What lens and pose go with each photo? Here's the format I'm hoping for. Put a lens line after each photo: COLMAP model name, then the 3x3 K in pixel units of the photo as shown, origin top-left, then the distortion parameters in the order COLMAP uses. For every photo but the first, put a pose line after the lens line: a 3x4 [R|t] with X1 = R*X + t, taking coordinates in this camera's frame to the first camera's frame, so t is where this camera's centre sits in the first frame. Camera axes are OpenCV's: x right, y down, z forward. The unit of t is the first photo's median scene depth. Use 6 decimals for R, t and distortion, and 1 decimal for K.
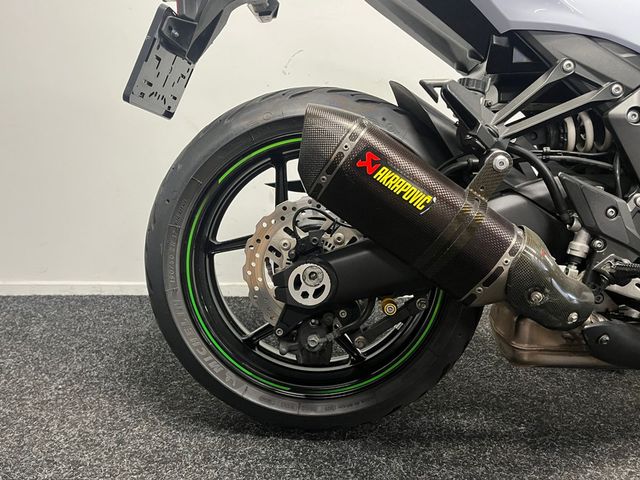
lens RADIAL K [[517.3, 0, 328.9], [0, 517.3, 239.5], [0, 0, 1]] dist [0.063213, -0.069279]
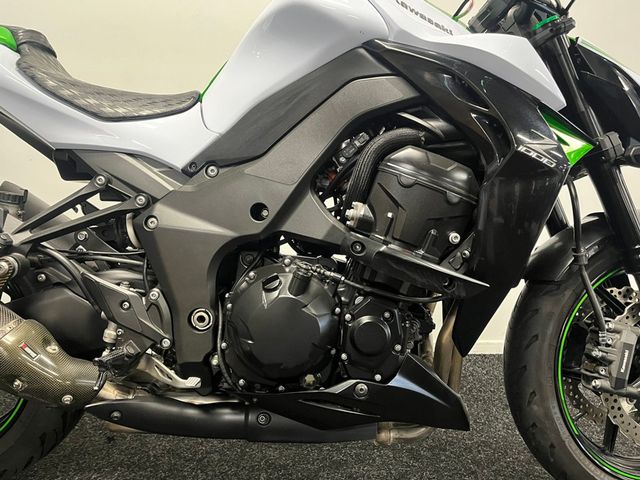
lens RADIAL K [[524.6, 0, 320.0], [0, 524.6, 240.0], [0, 0, 1]] dist [0.070140, -0.095760]
pose [[0.999949, -0.003157, 0.009598, 0.917377], [0.003666, 0.998560, -0.053517, -0.126272], [-0.009416, 0.053550, 0.998521, -0.185485]]
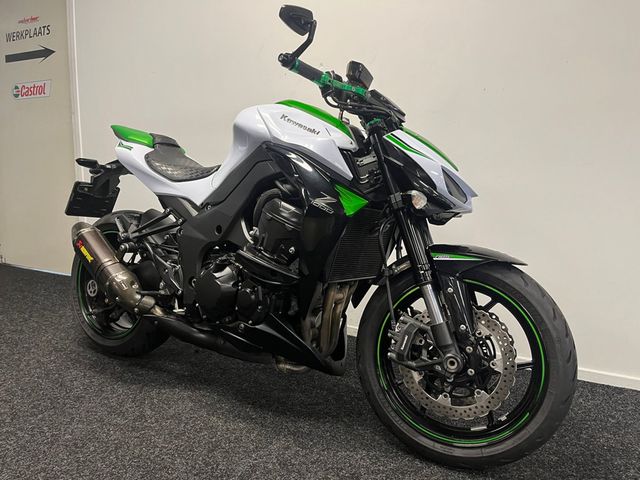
lens RADIAL K [[482.1, 0, 320.0], [0, 482.1, 240.0], [0, 0, 1]] dist [0.080834, -0.118817]
pose [[0.867788, 0.065998, -0.492532, 2.146230], [-0.115670, 0.990744, -0.071042, -0.111187], [0.483284, 0.118620, 0.867390, -0.593069]]
